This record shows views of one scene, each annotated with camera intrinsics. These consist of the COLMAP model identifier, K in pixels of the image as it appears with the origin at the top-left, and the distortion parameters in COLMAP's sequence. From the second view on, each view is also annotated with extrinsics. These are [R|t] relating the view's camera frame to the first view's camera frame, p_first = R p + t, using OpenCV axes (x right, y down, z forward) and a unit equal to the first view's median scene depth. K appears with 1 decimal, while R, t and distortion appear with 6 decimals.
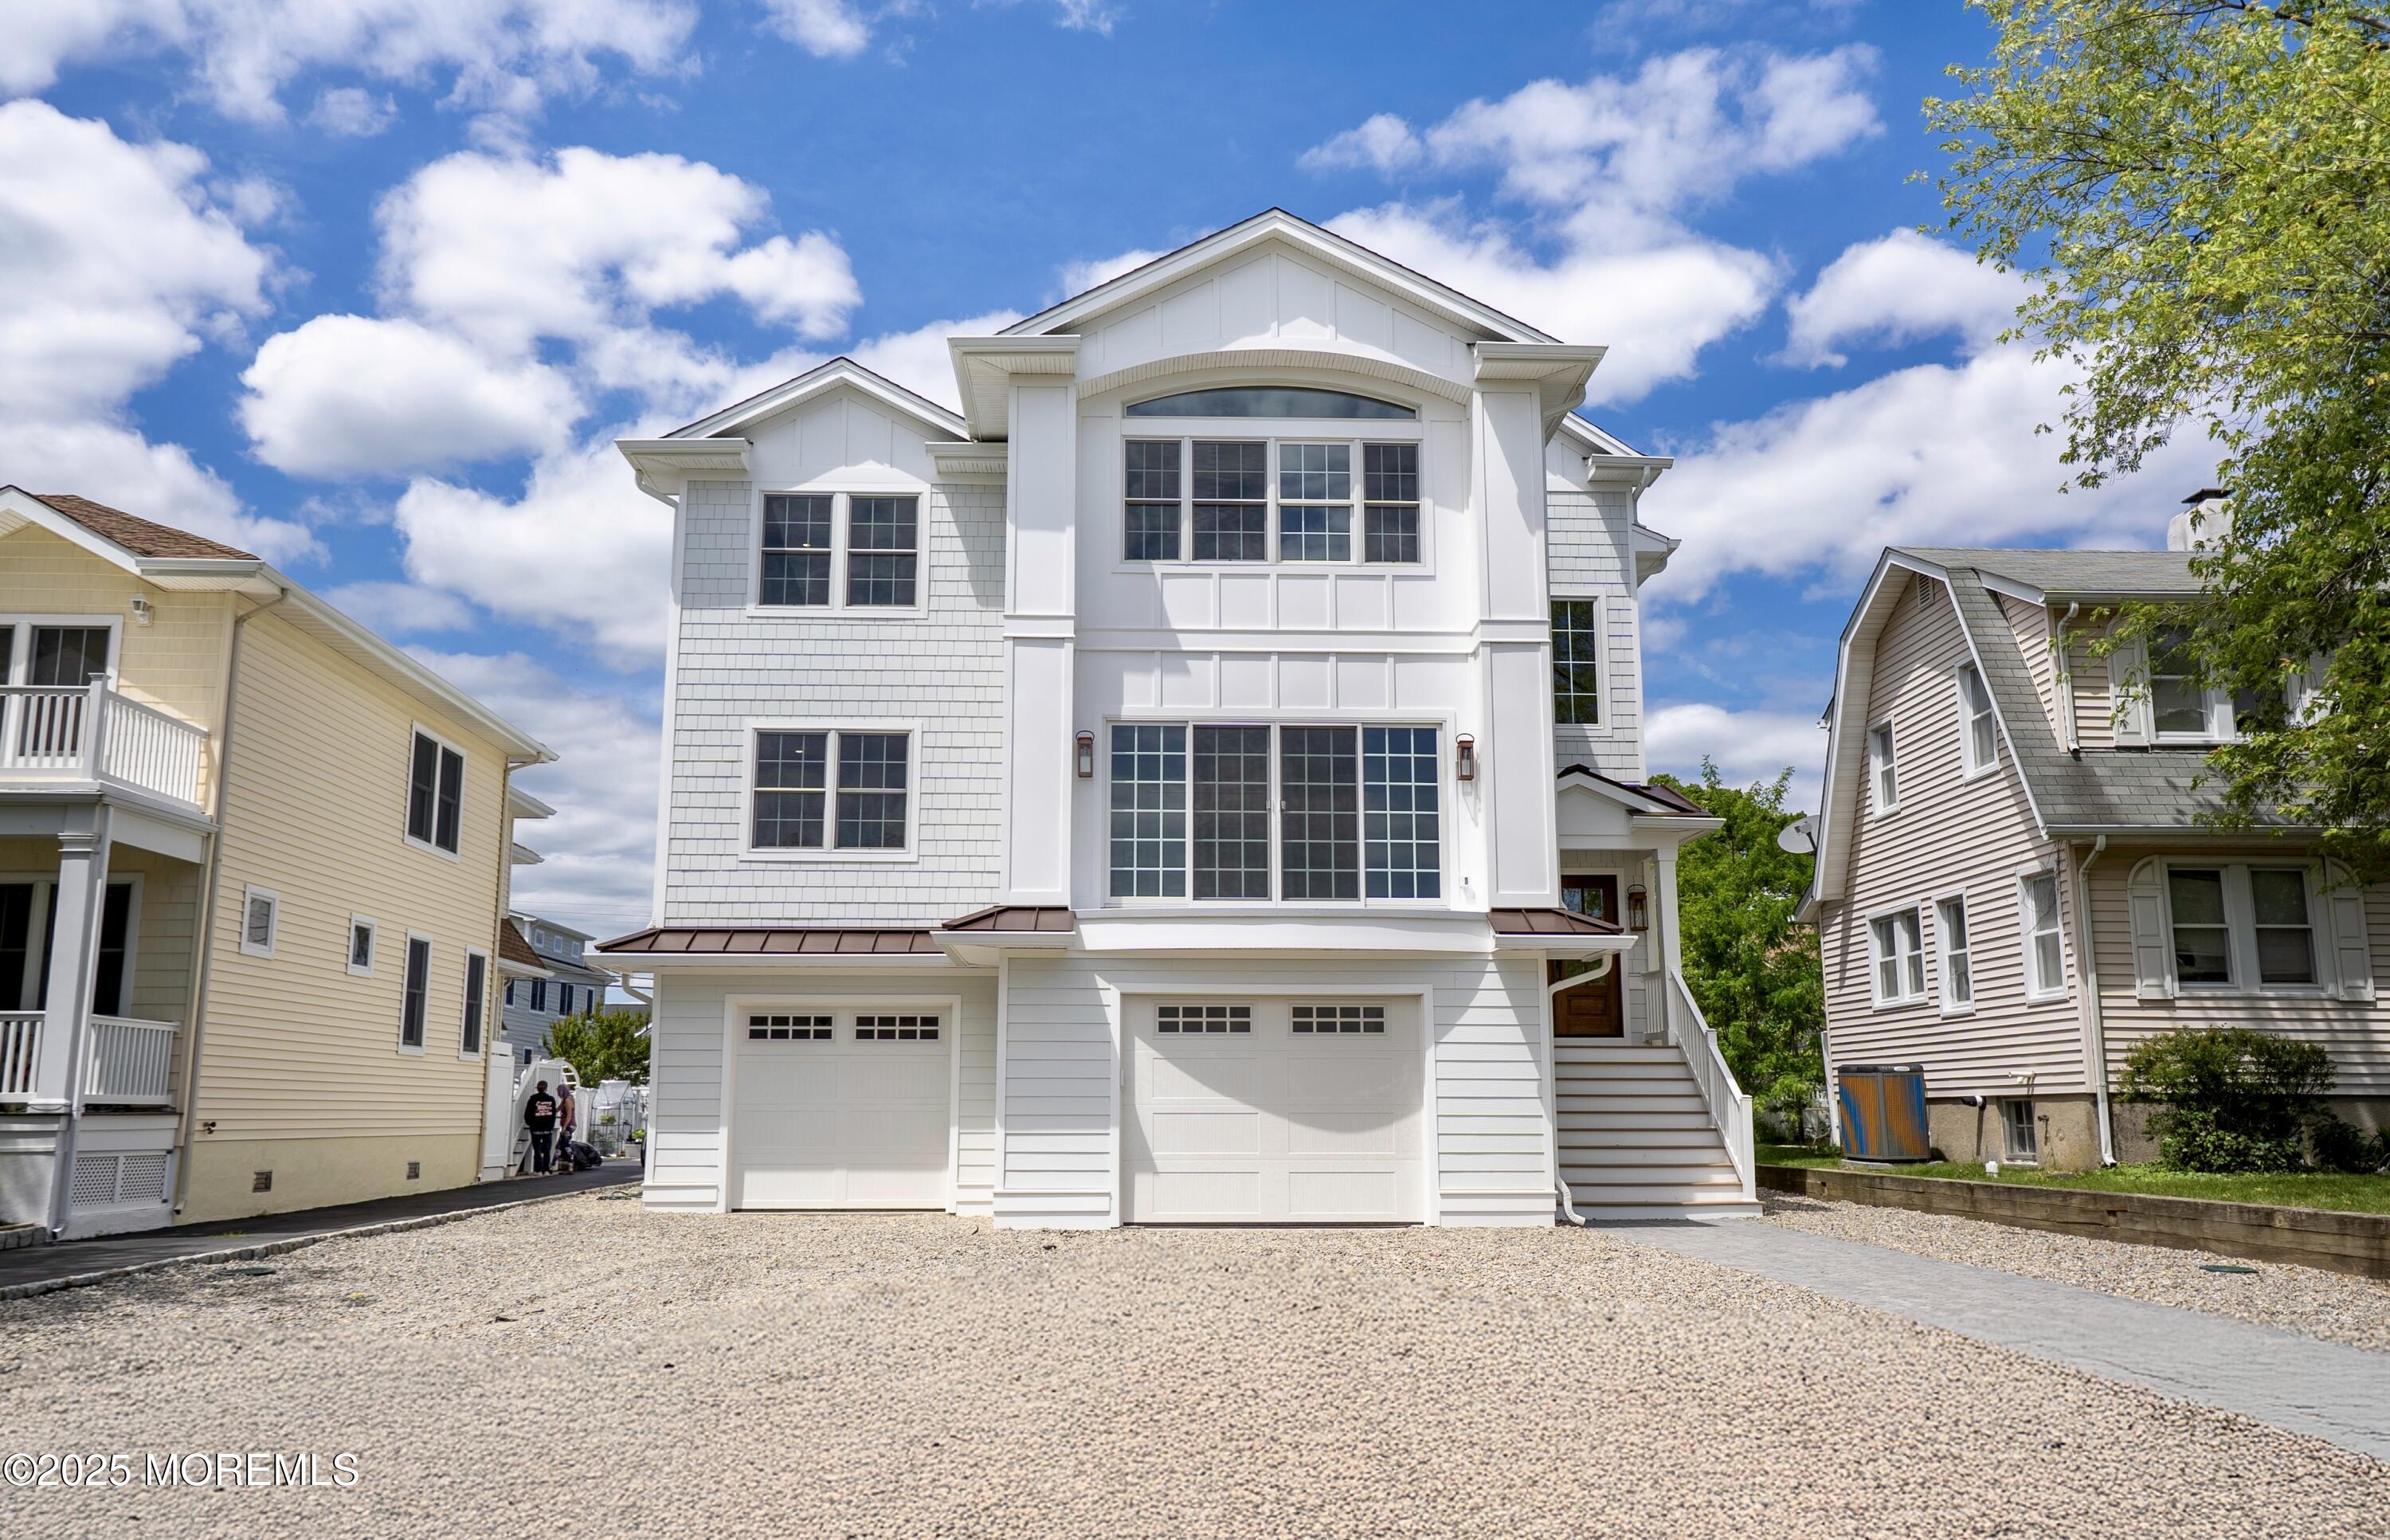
lens RADIAL K [[1824.2, 0, 1200.9], [0, 1824.2, 770.6], [0, 0, 1]] dist [0.007303, -0.002560]
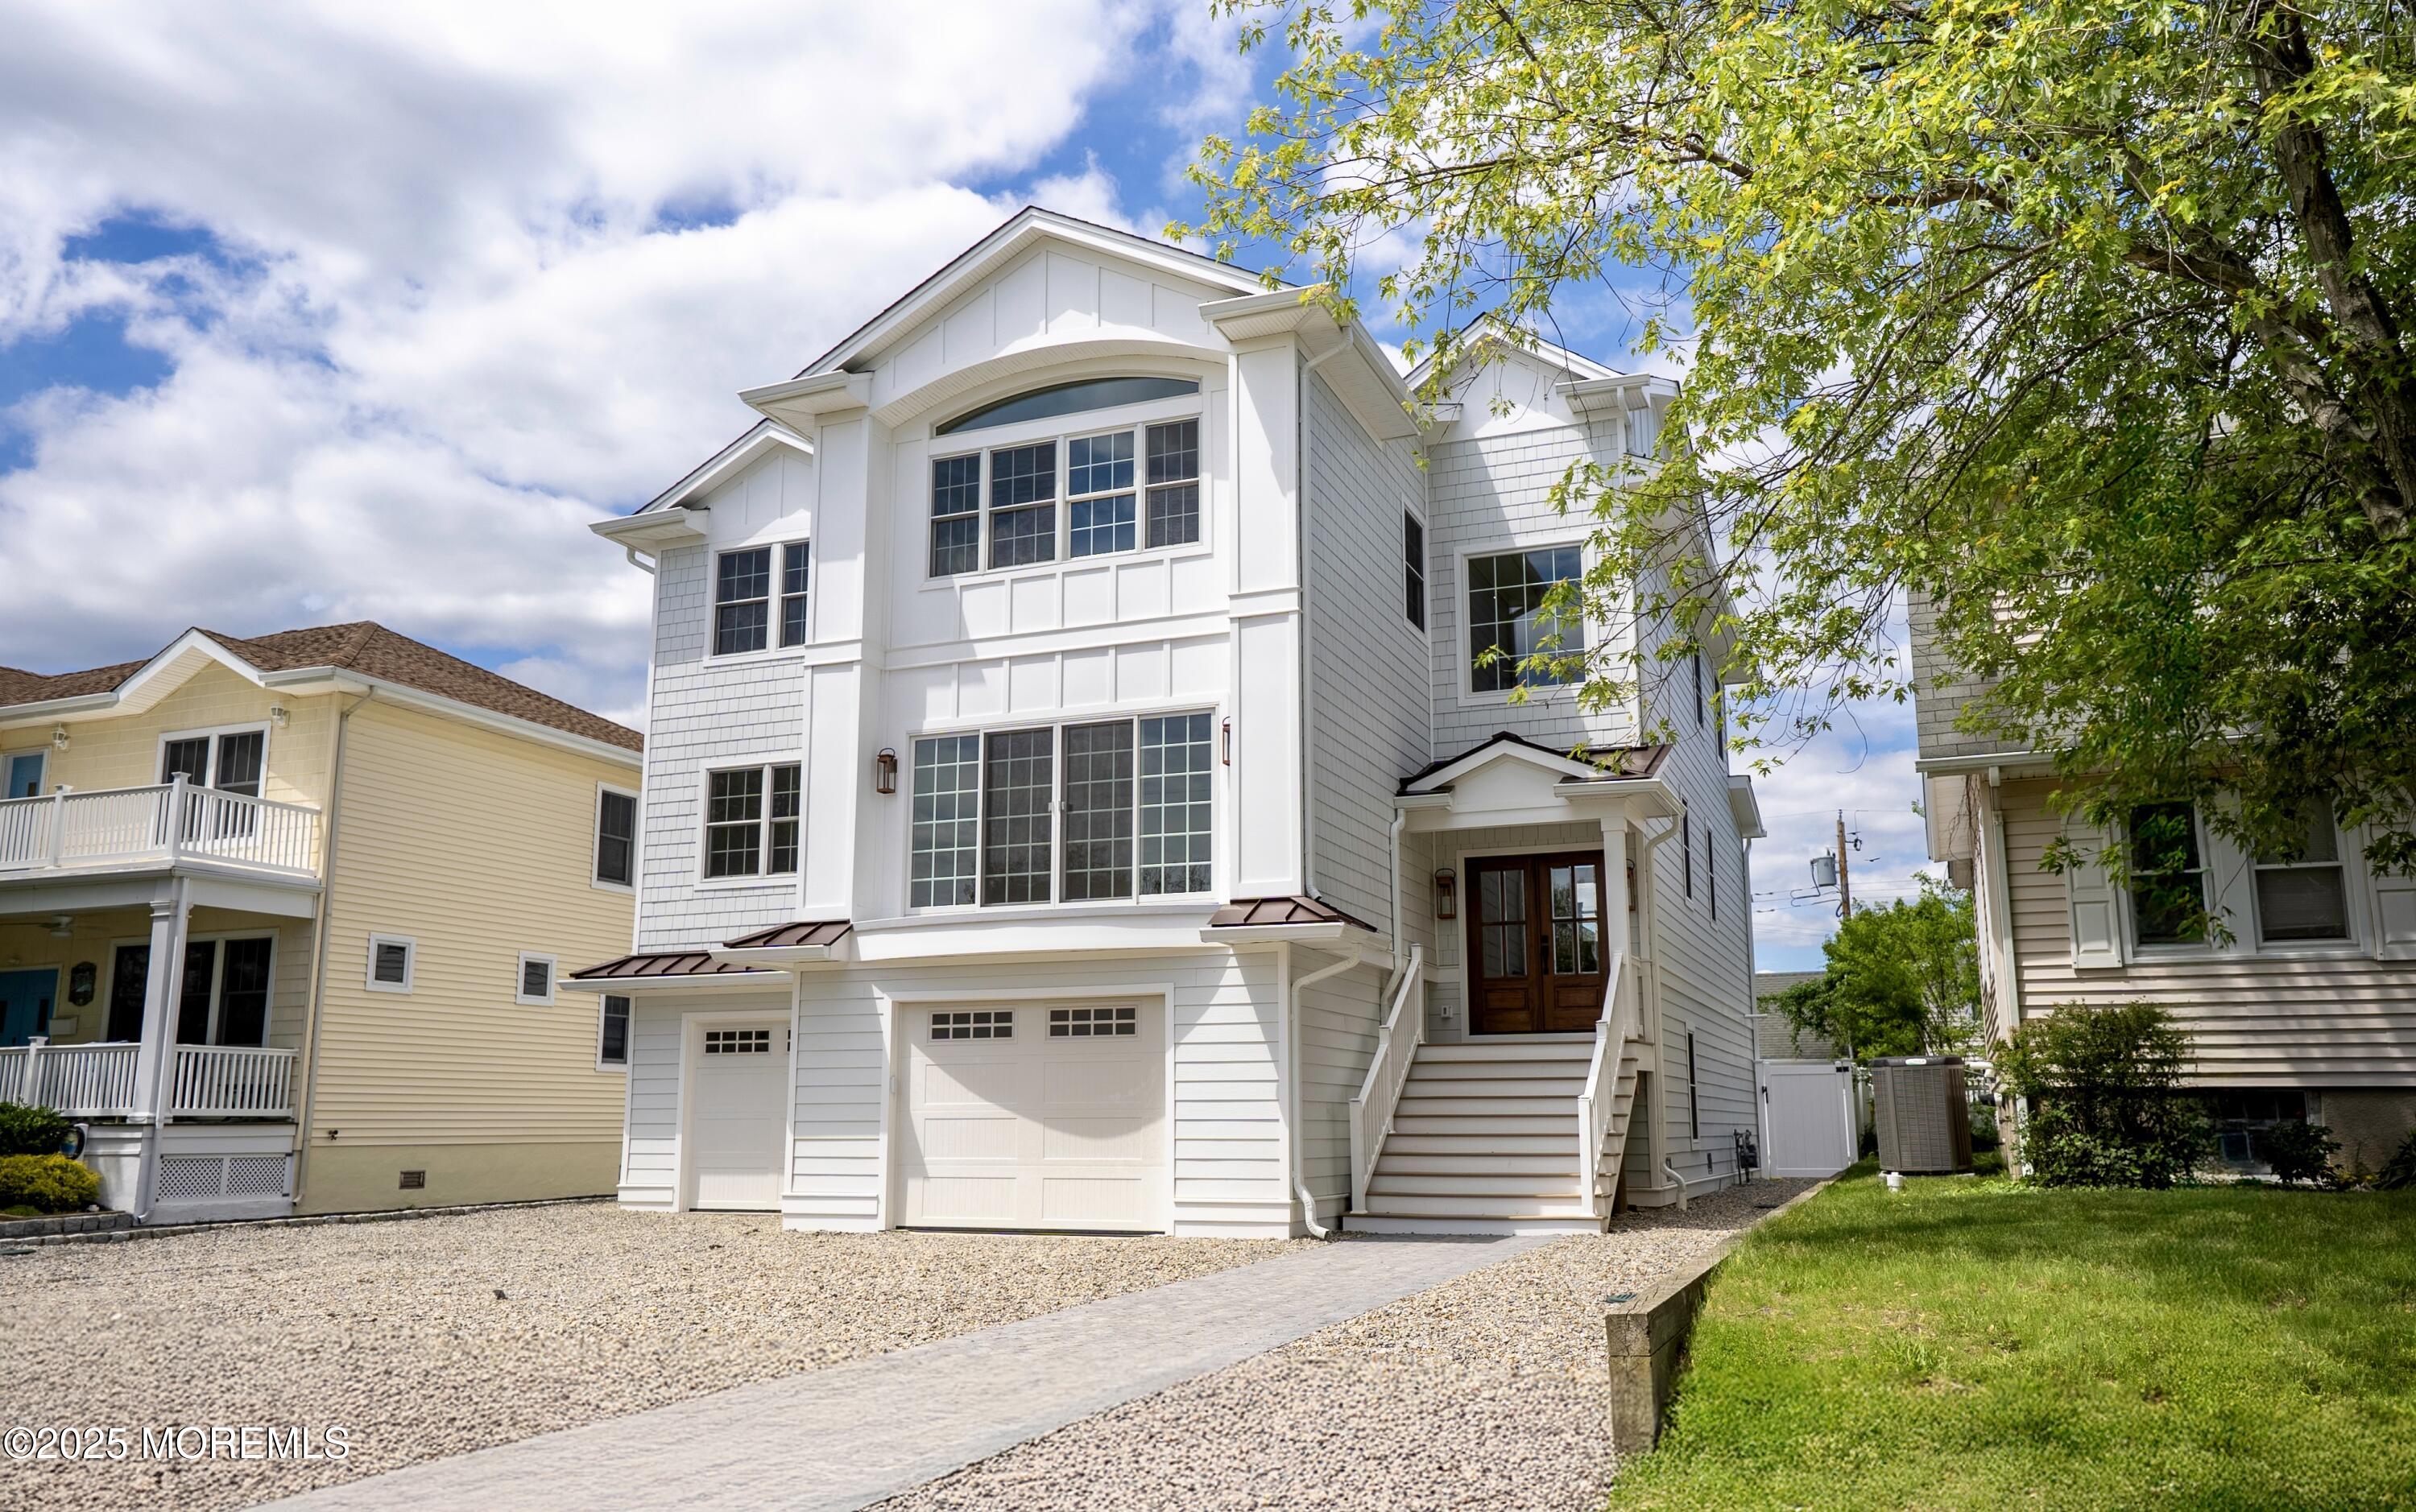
lens RADIAL K [[1869.7, 0, 1199.4], [0, 1869.7, 751.4], [0, 0, 1]] dist [0.001968, 0.005384]
pose [[0.908840, -0.085535, -0.408281, 0.513866], [0.081006, 0.996309, -0.028405, 0.023584], [0.409203, -0.007257, 0.912414, 0.104507]]
